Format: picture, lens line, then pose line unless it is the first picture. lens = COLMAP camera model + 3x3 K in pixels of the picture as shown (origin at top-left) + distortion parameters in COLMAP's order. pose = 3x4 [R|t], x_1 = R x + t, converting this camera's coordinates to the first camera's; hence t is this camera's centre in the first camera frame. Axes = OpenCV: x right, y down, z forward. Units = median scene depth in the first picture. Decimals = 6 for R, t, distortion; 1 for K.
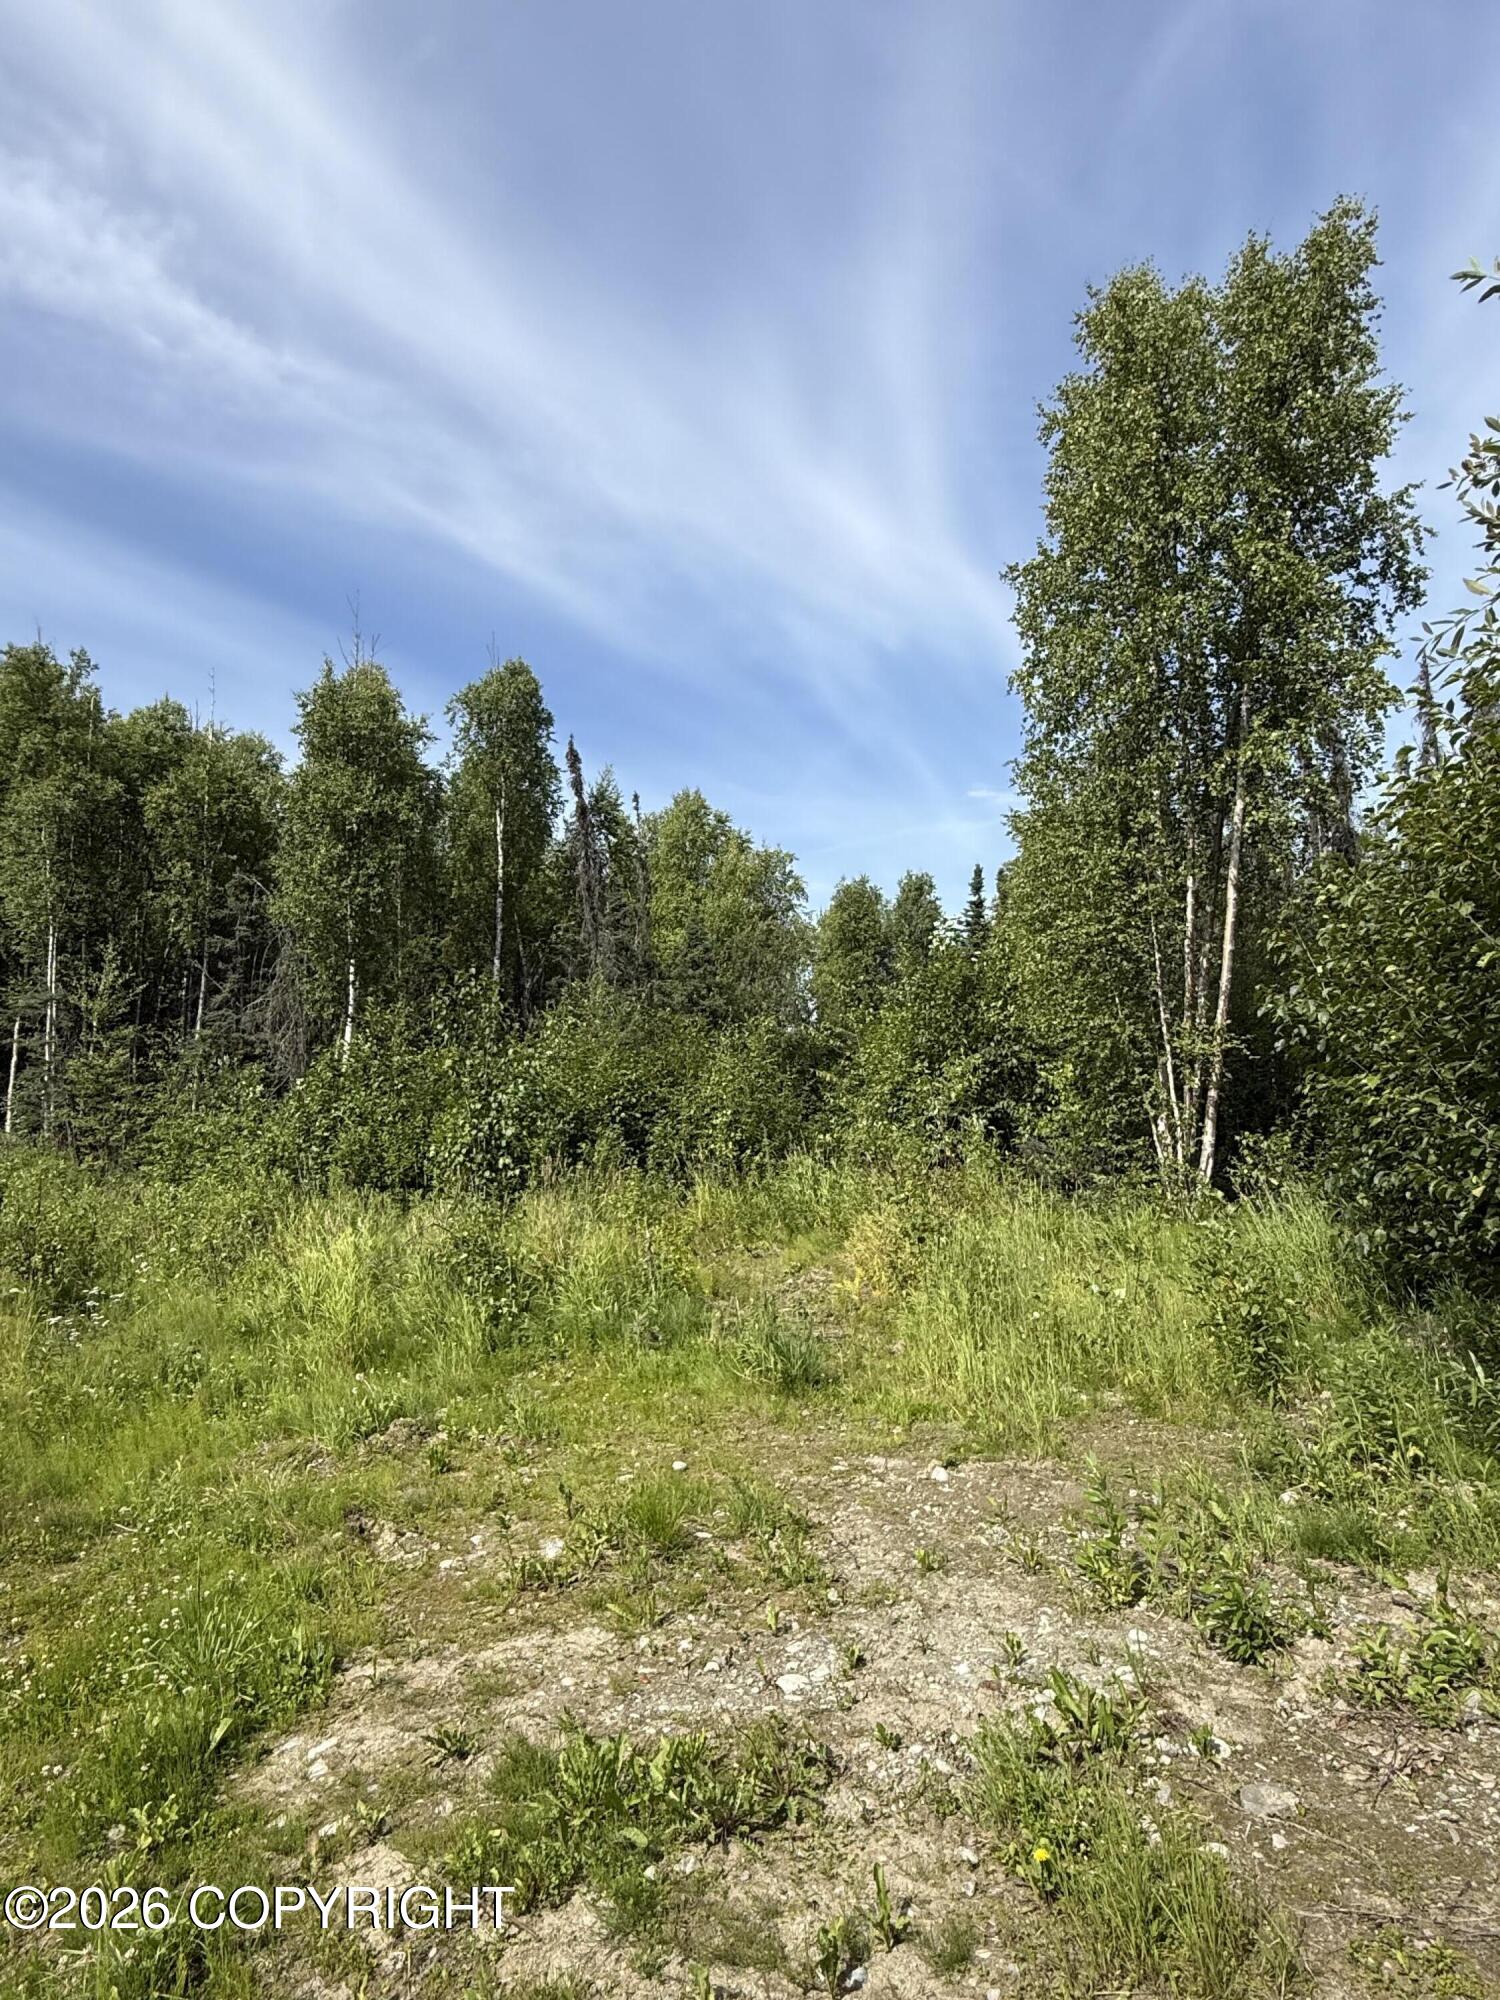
lens RADIAL K [[1169.2, 0, 750.3], [0, 1169.2, 1009.4], [0, 0, 1]] dist [0.004073, -0.000393]
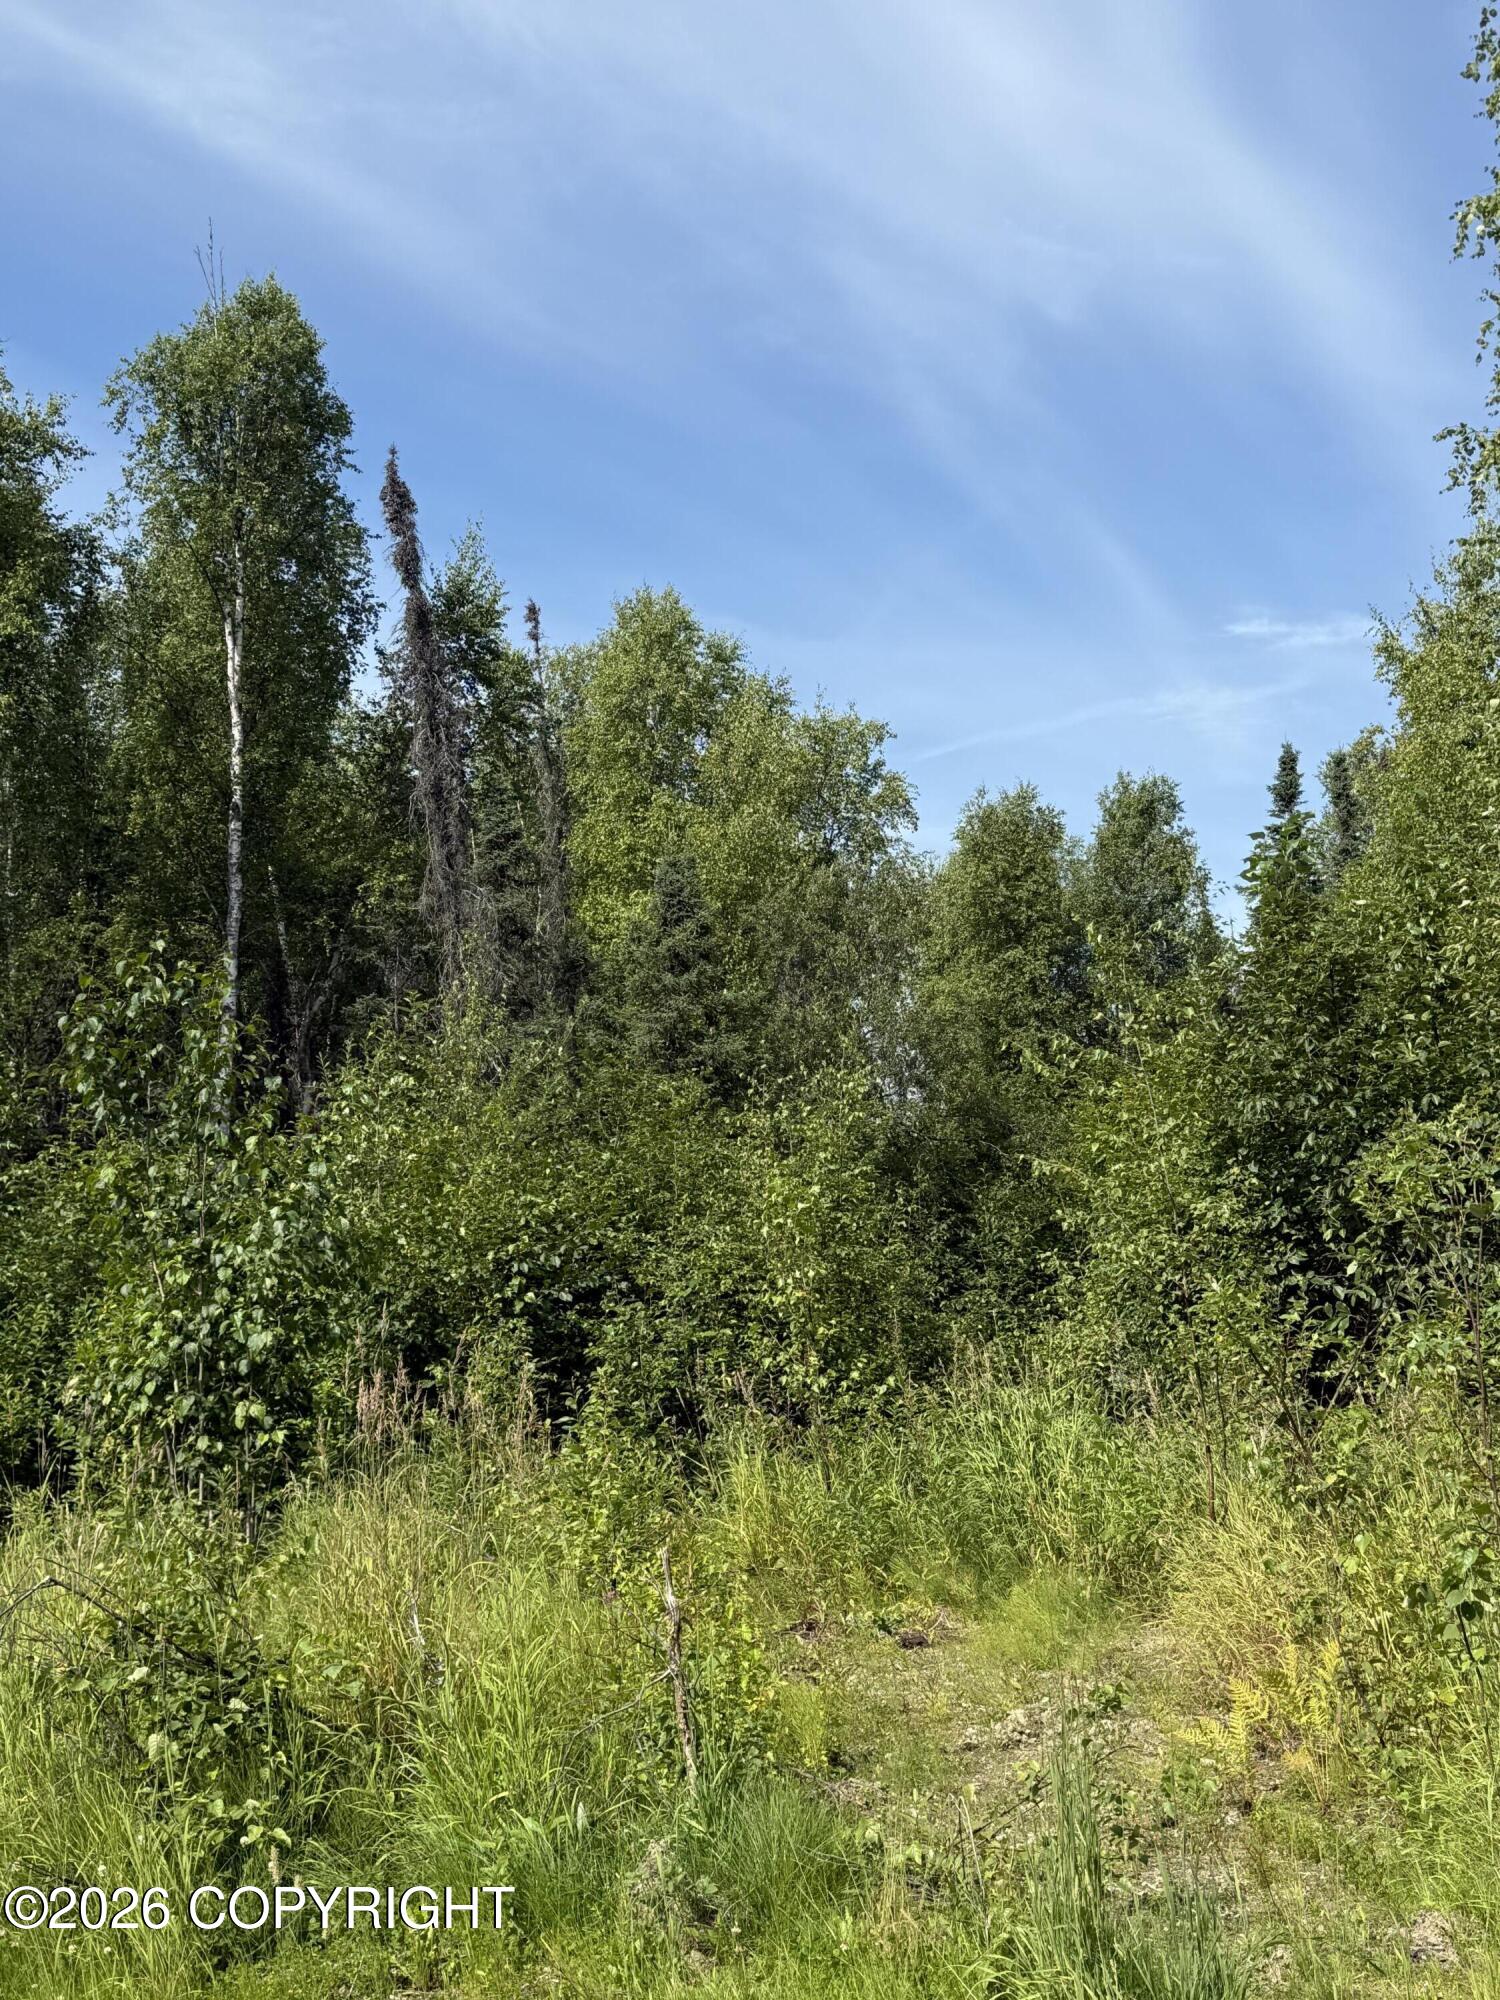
lens RADIAL K [[2426.0, 0, 753.2], [0, 2426.0, 1003.3], [0, 0, 1]] dist [0.123100, -0.004716]
pose [[0.999871, -0.015789, -0.002855, -0.026819], [0.015667, 0.999131, -0.038623, 0.021581], [0.003463, 0.038573, 0.999250, 0.128551]]
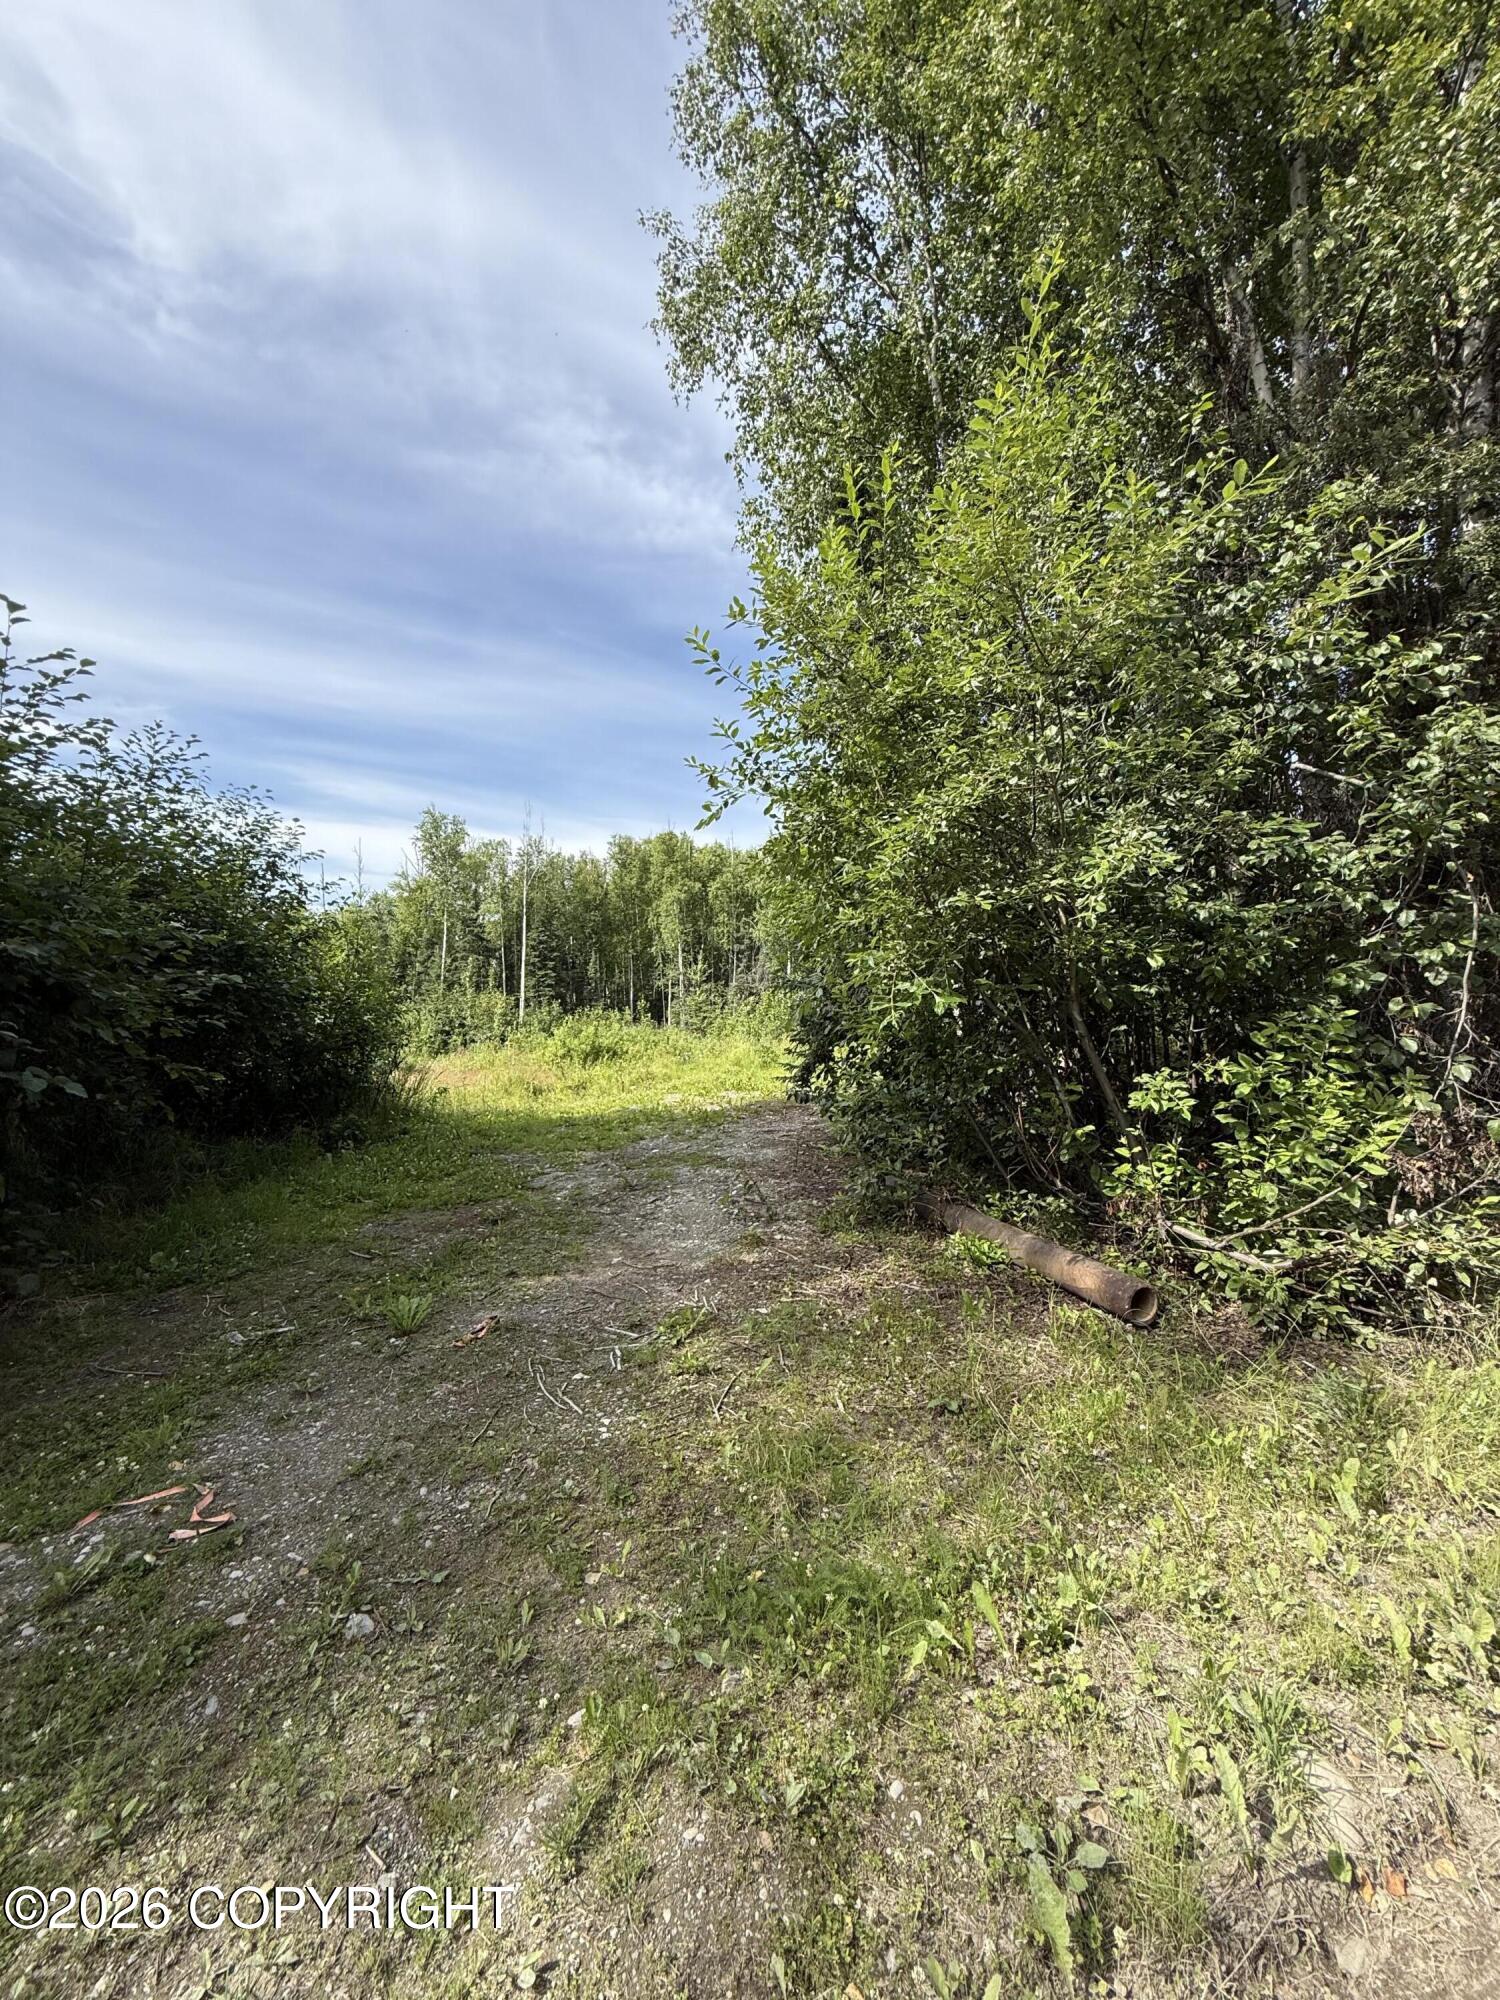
lens RADIAL K [[805.6, 0, 756.5], [0, 805.6, 993.1], [0, 0, 1]] dist [0.000927, -0.000014]
pose [[0.895306, -0.021788, -0.444918, 0.491728], [0.050872, 0.997269, 0.053532, -0.075033], [0.442537, -0.070562, 0.893970, -0.742007]]
